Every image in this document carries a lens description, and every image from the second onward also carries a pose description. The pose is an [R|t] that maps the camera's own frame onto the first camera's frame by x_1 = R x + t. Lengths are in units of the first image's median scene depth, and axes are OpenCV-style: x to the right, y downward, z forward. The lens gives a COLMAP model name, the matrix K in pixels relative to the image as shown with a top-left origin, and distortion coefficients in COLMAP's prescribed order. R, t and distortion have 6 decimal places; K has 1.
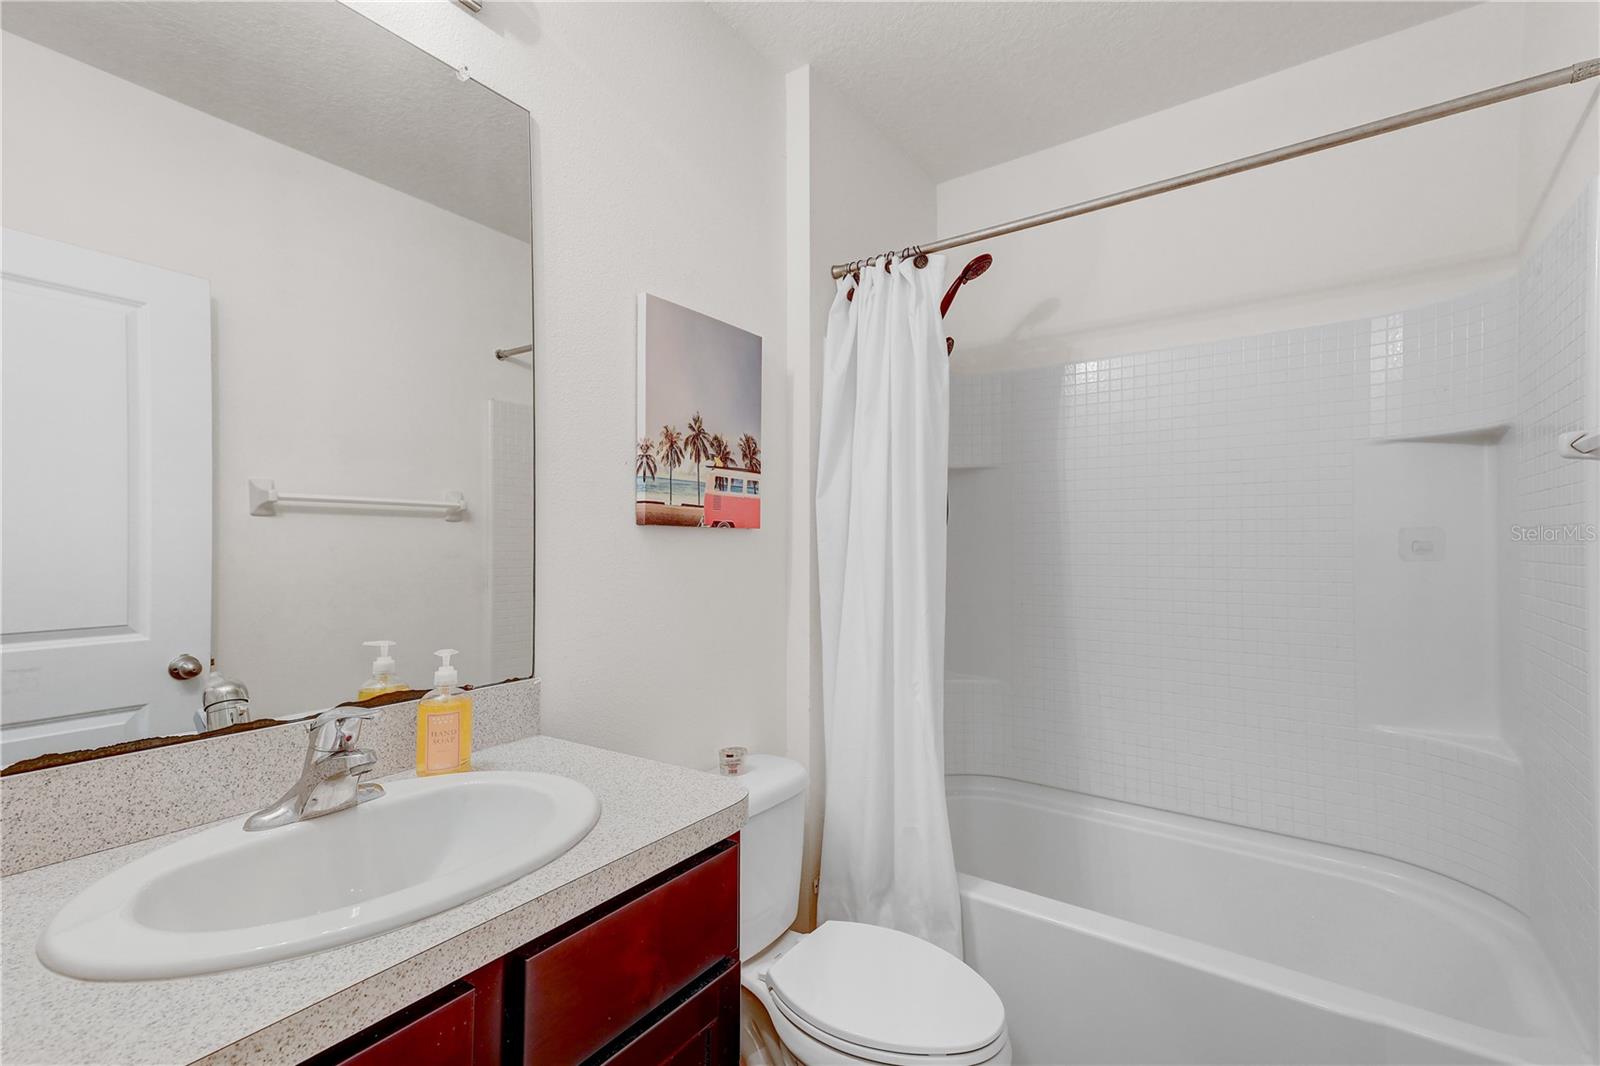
lens RADIAL K [[723.5, 0, 799.9], [0, 723.5, 531.6], [0, 0, 1]] dist [0.063941, -0.000440]
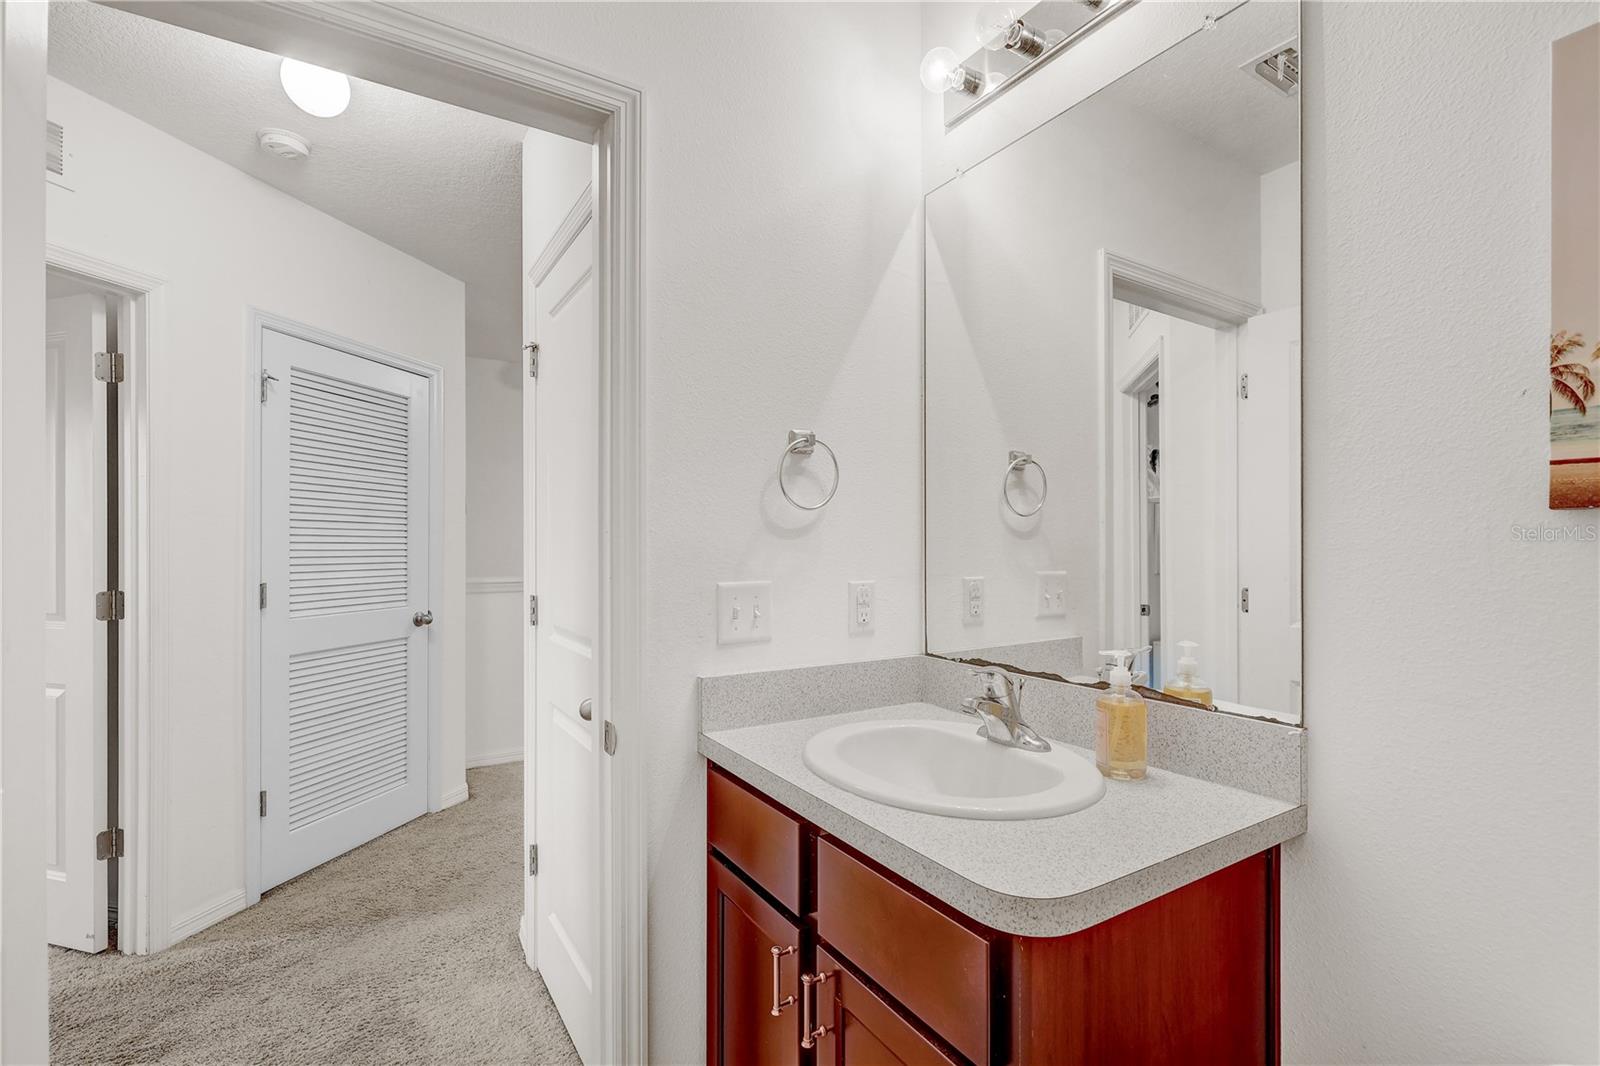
lens RADIAL K [[722.9, 0, 808.2], [0, 722.9, 539.8], [0, 0, 1]] dist [0.000723, -0.000786]
pose [[-0.374409, -0.005351, -0.927248, 0.404448], [0.010573, 0.999894, -0.010039, 0.010624], [0.927203, -0.013562, -0.374312, 0.665099]]
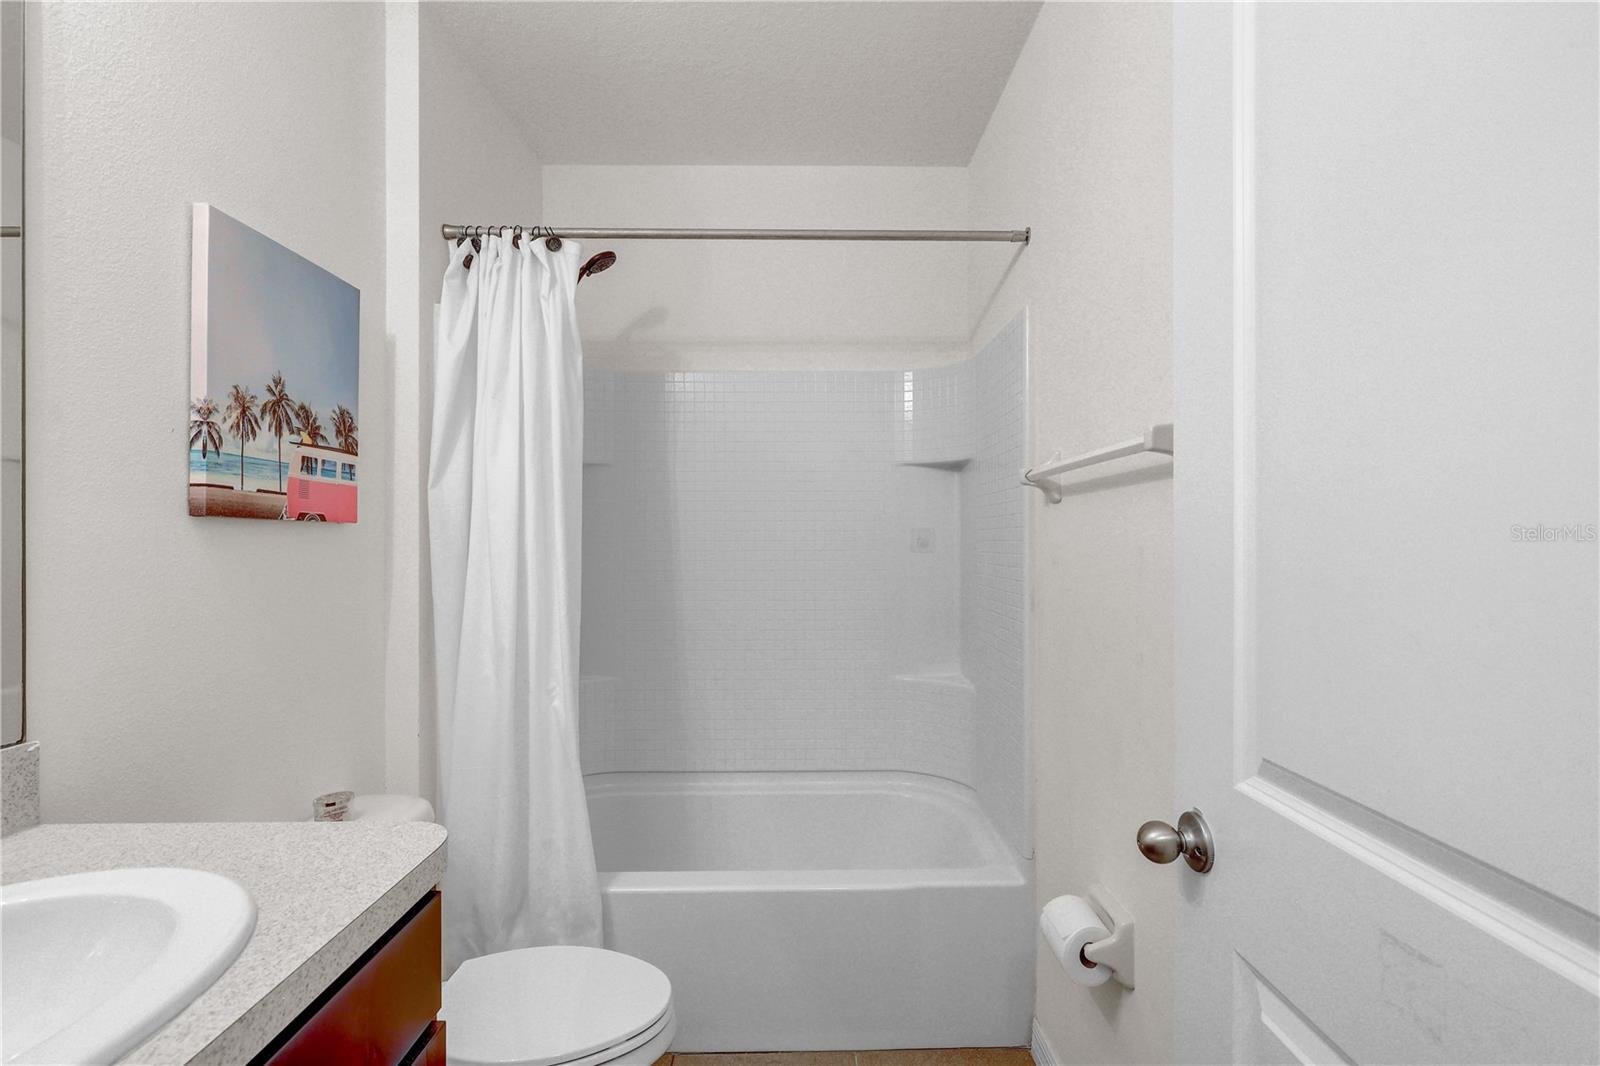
lens RADIAL K [[738.0, 0, 800.0], [0, 738.0, 533.0], [0, 0, 1]] dist [0.000068, -0.000554]
pose [[0.813474, 0.005360, 0.581577, -0.146869], [-0.008471, 0.999961, 0.002633, 0.000876], [-0.581540, -0.007068, 0.813487, 0.033633]]
